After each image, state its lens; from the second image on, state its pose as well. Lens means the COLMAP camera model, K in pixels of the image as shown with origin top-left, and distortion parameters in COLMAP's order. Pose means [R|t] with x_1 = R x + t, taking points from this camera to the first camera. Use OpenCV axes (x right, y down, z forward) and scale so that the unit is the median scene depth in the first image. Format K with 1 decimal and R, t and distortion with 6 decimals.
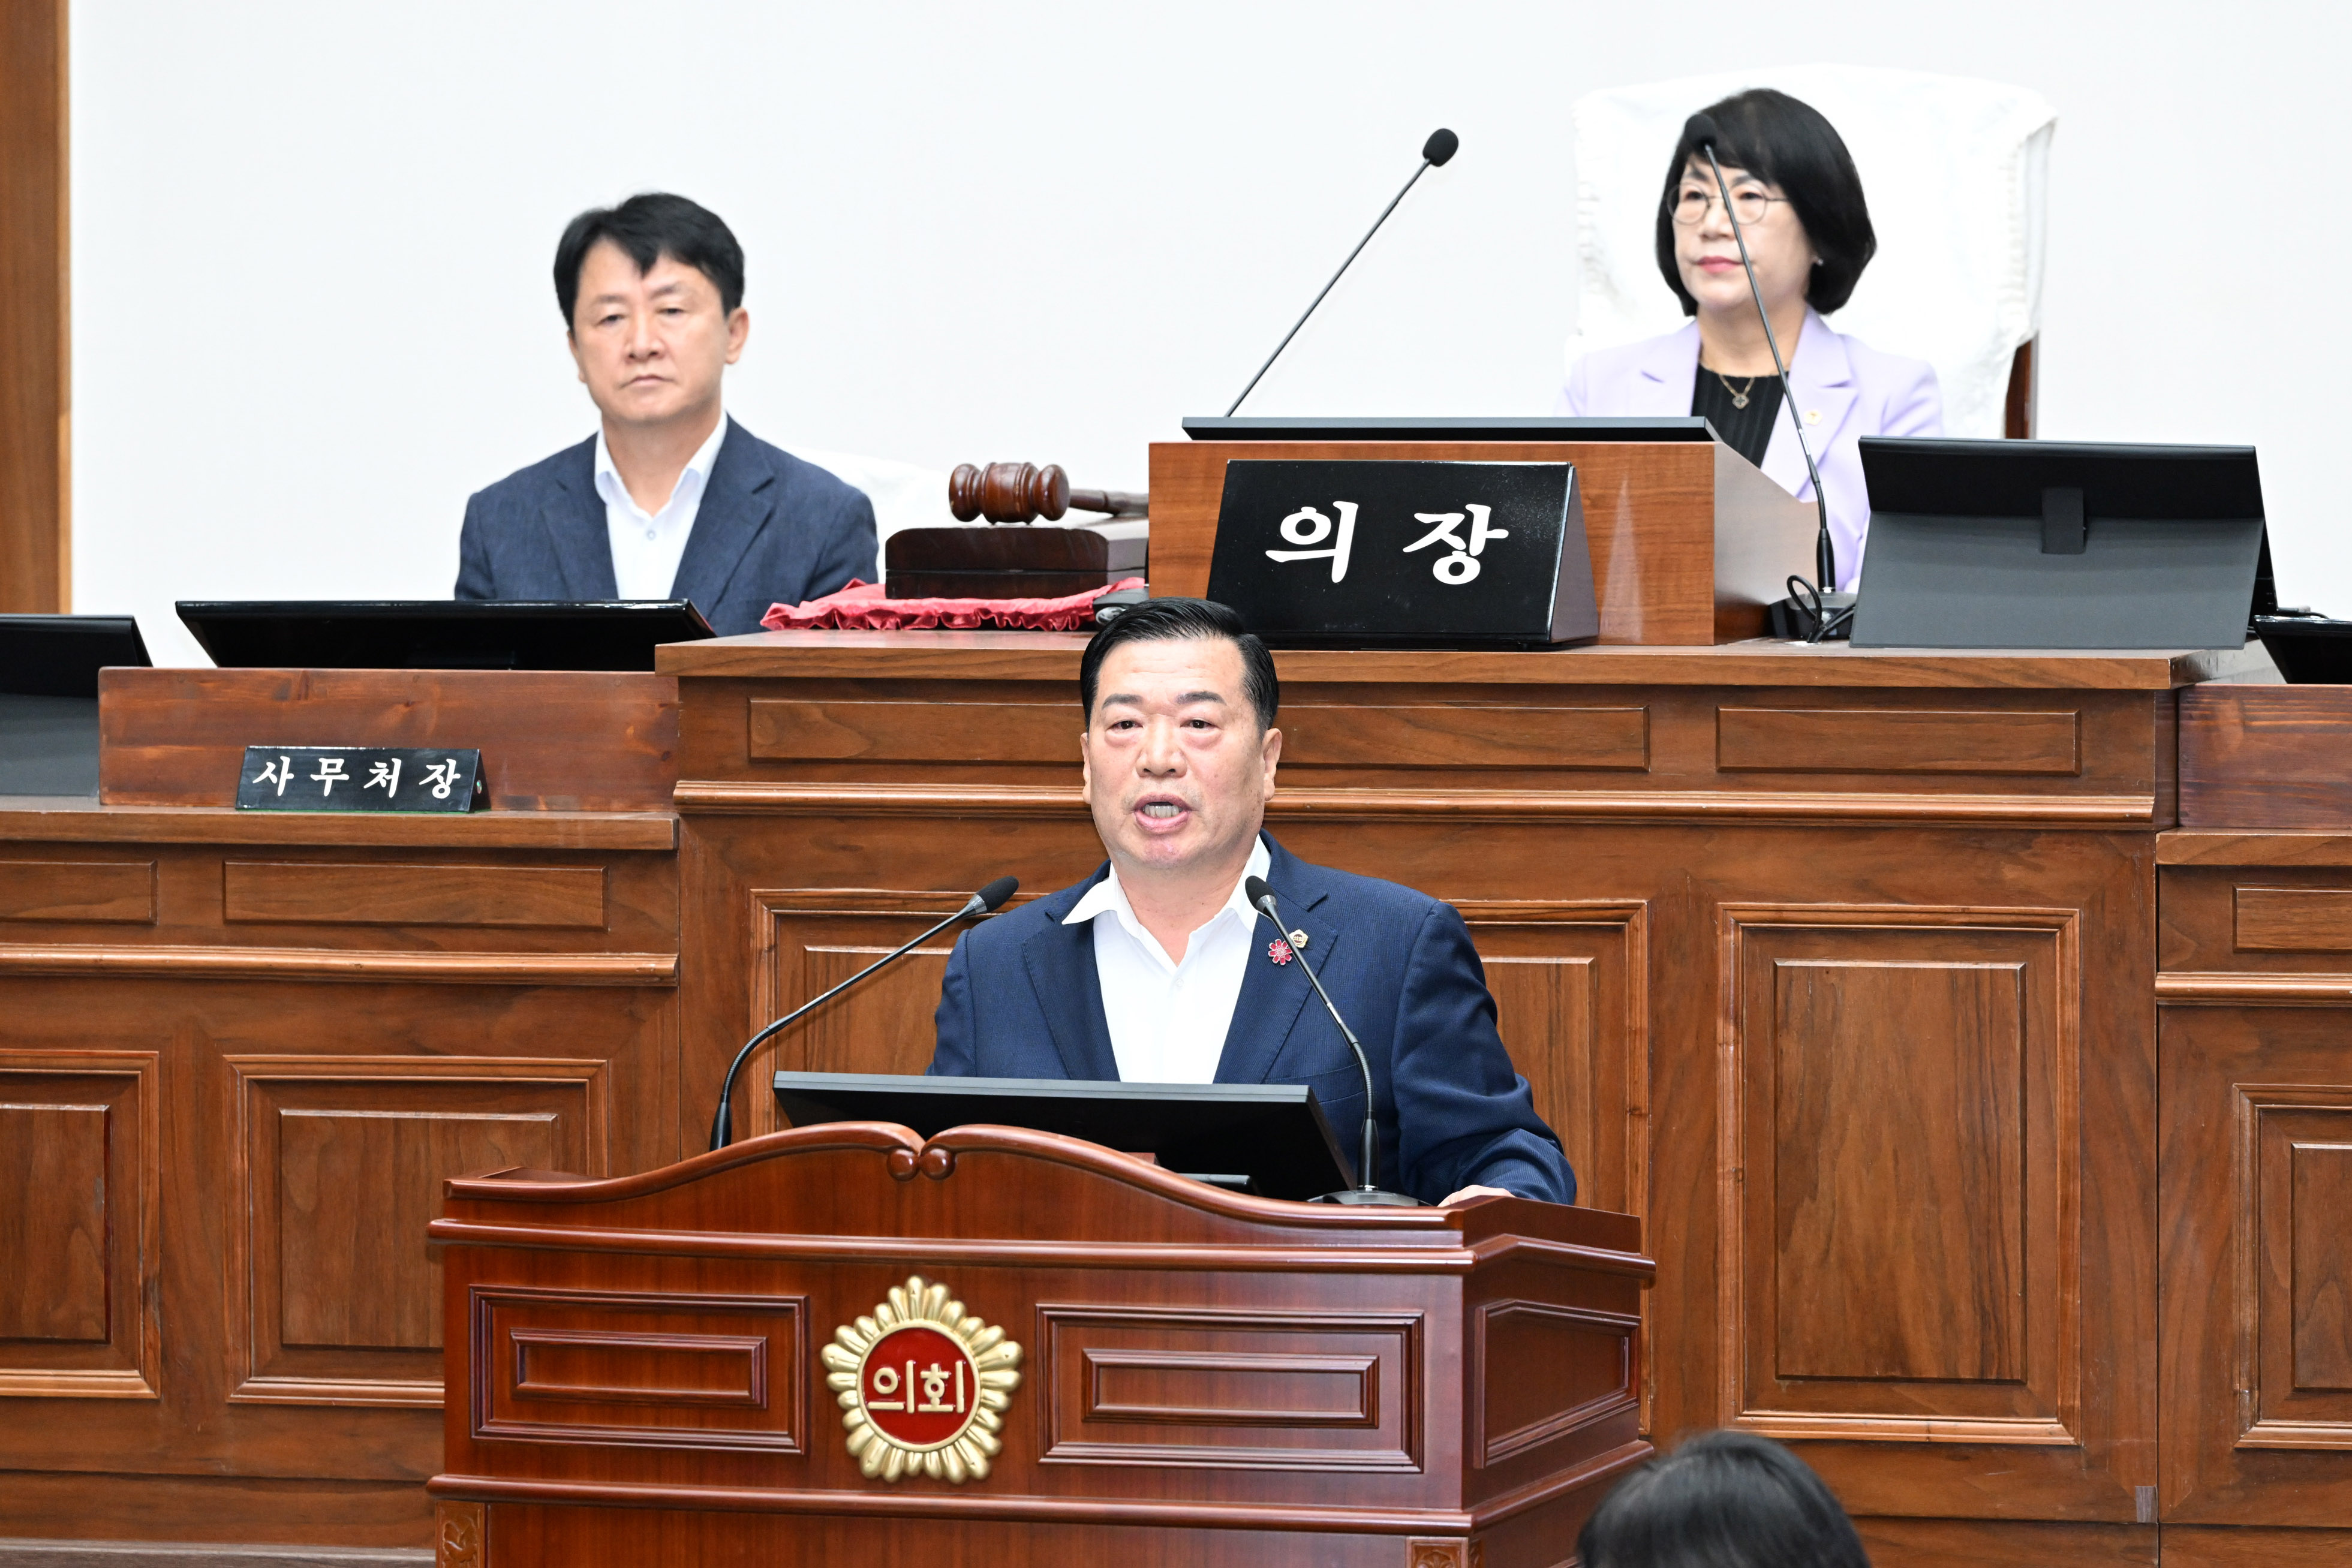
lens RADIAL K [[13896.9, 0, 1268.3], [0, 13896.9, 780.8], [0, 0, 1]] dist [-0.025819, 3.969981]
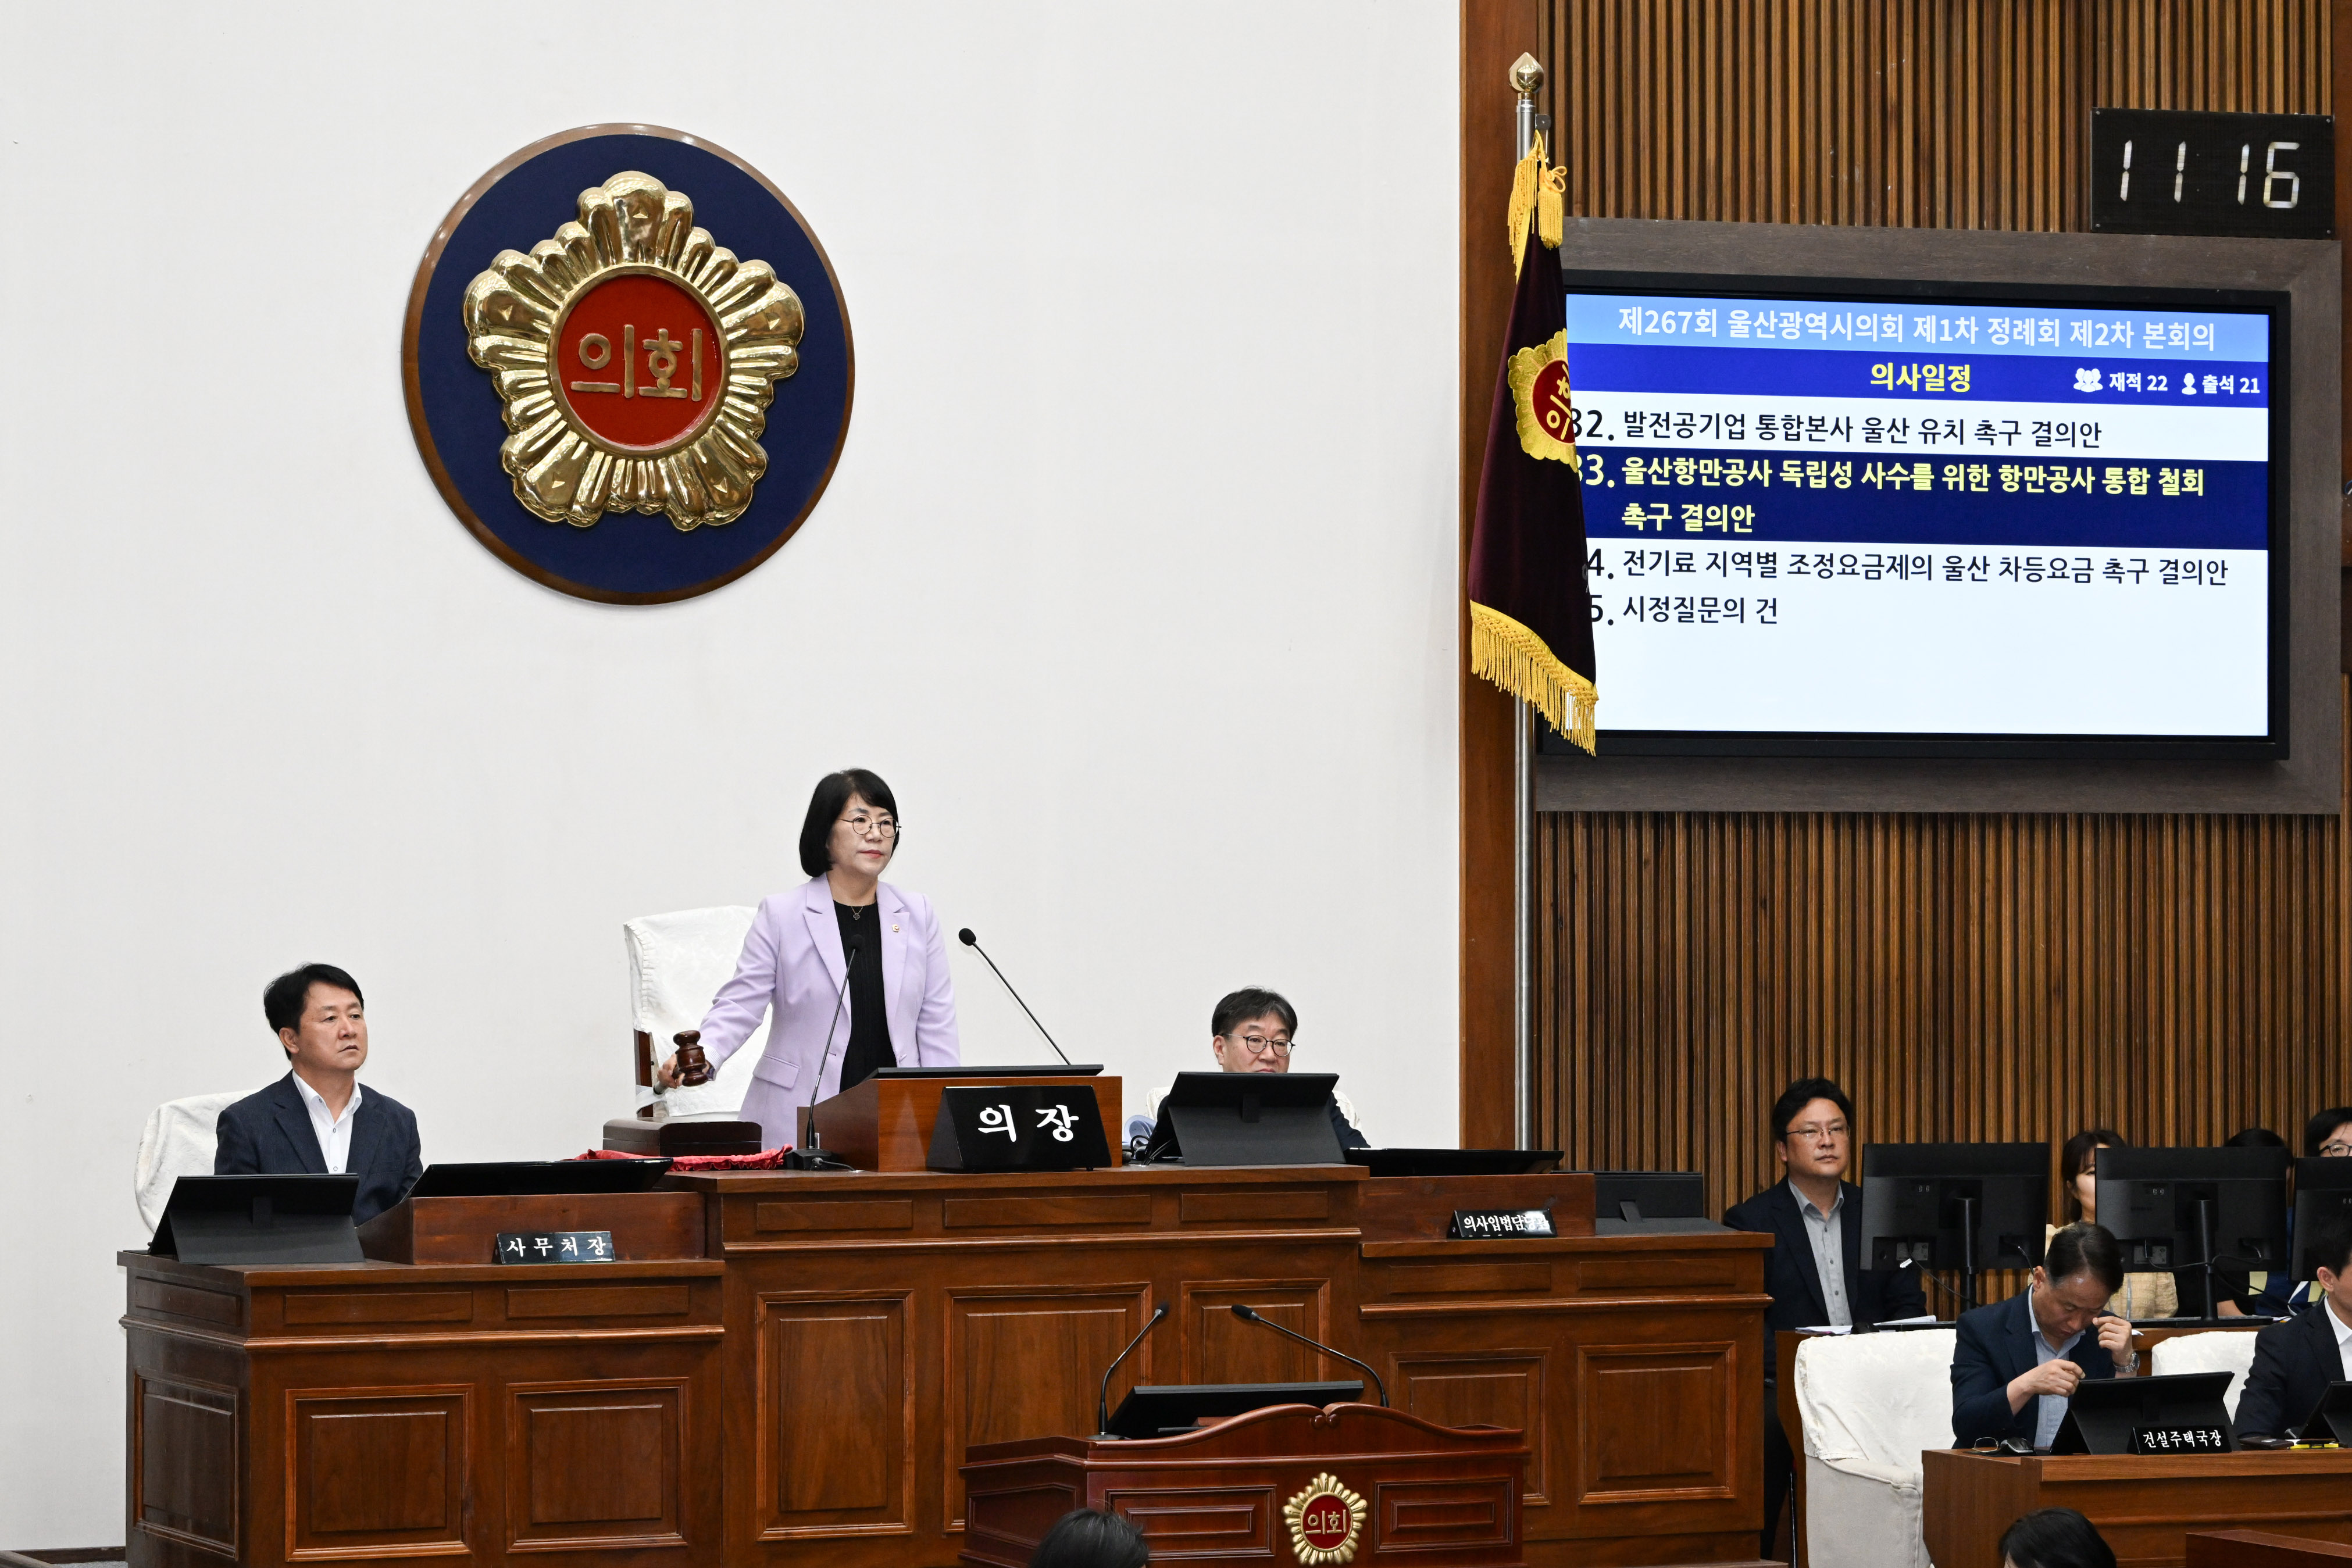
lens RADIAL K [[6753.5, 0, 1196.0], [0, 6753.5, 796.2], [0, 0, 1]] dist [-0.006848, -0.005395]
pose [[0.751502, 0.013978, 0.659583, -0.673251], [0.031811, 0.997845, -0.057391, -0.006603], [-0.658963, 0.064112, 0.749438, 0.180654]]
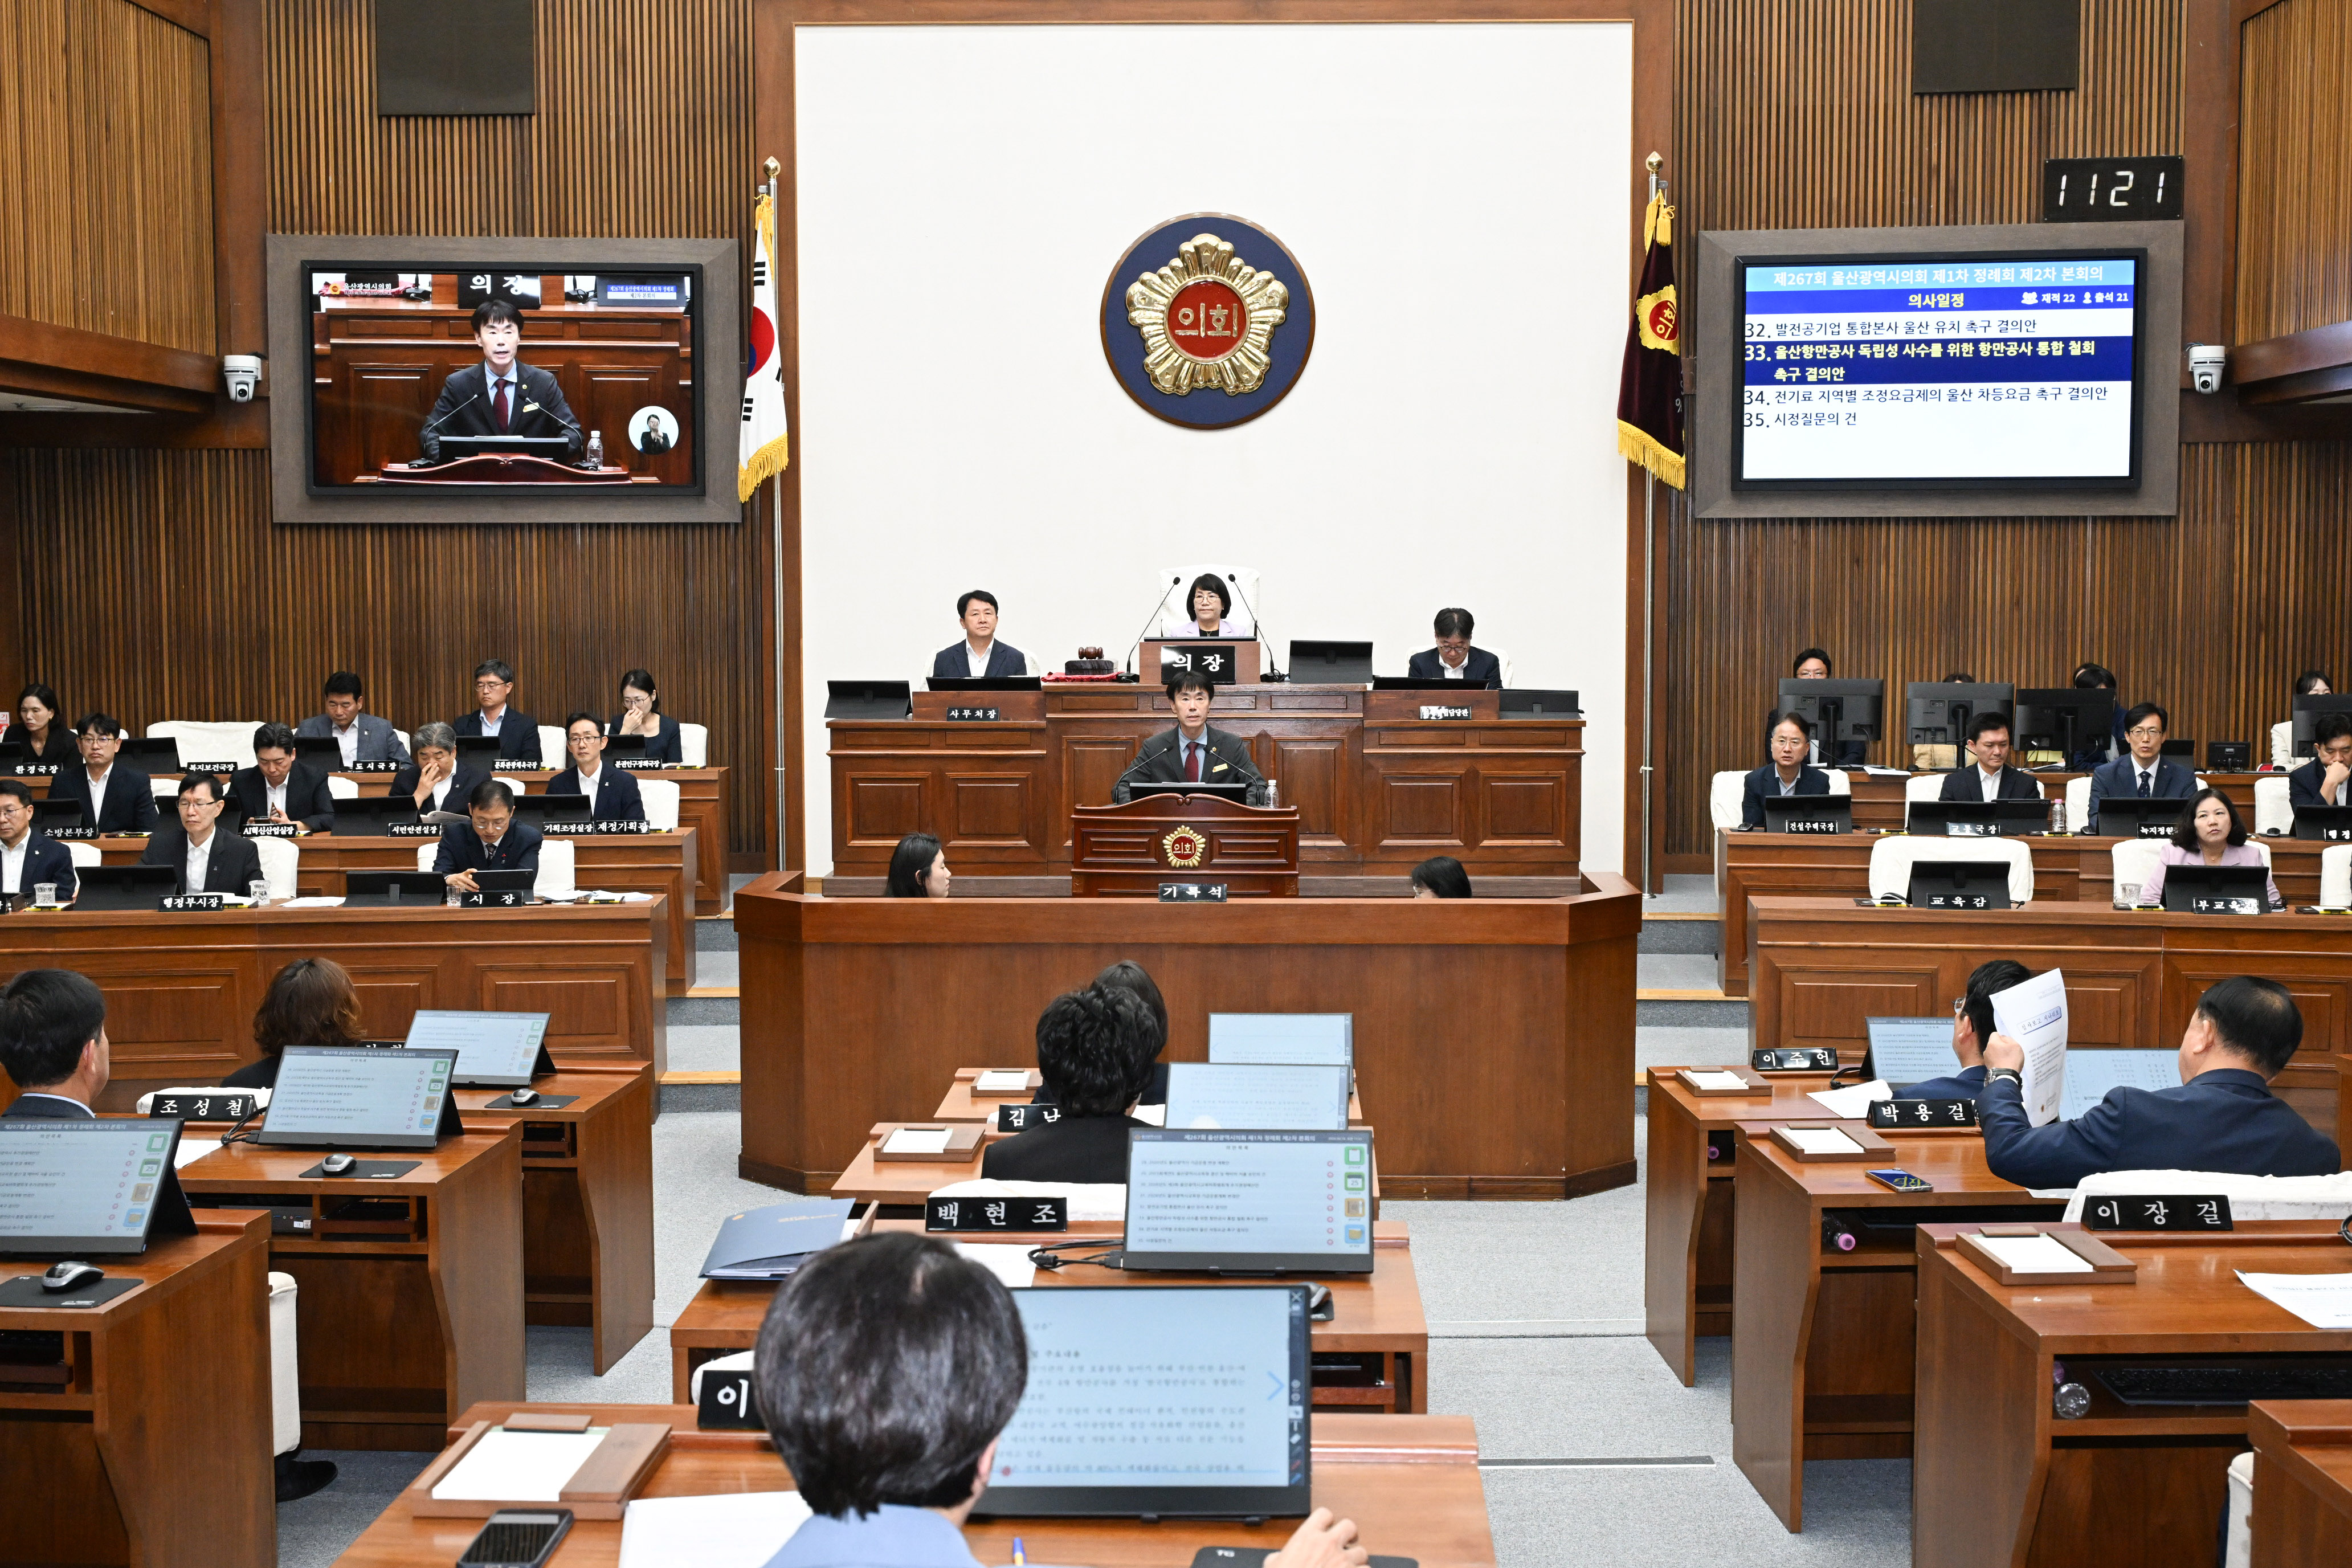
lens RADIAL K [[2809.6, 0, 1177.0], [0, 2809.6, 790.2], [0, 0, 1]] dist [-0.005653, -0.019309]
pose [[0.970781, -0.018284, 0.239268, -0.232386], [0.011940, 0.999538, 0.027935, -0.000228], [-0.239668, -0.024261, 0.970552, 0.053476]]
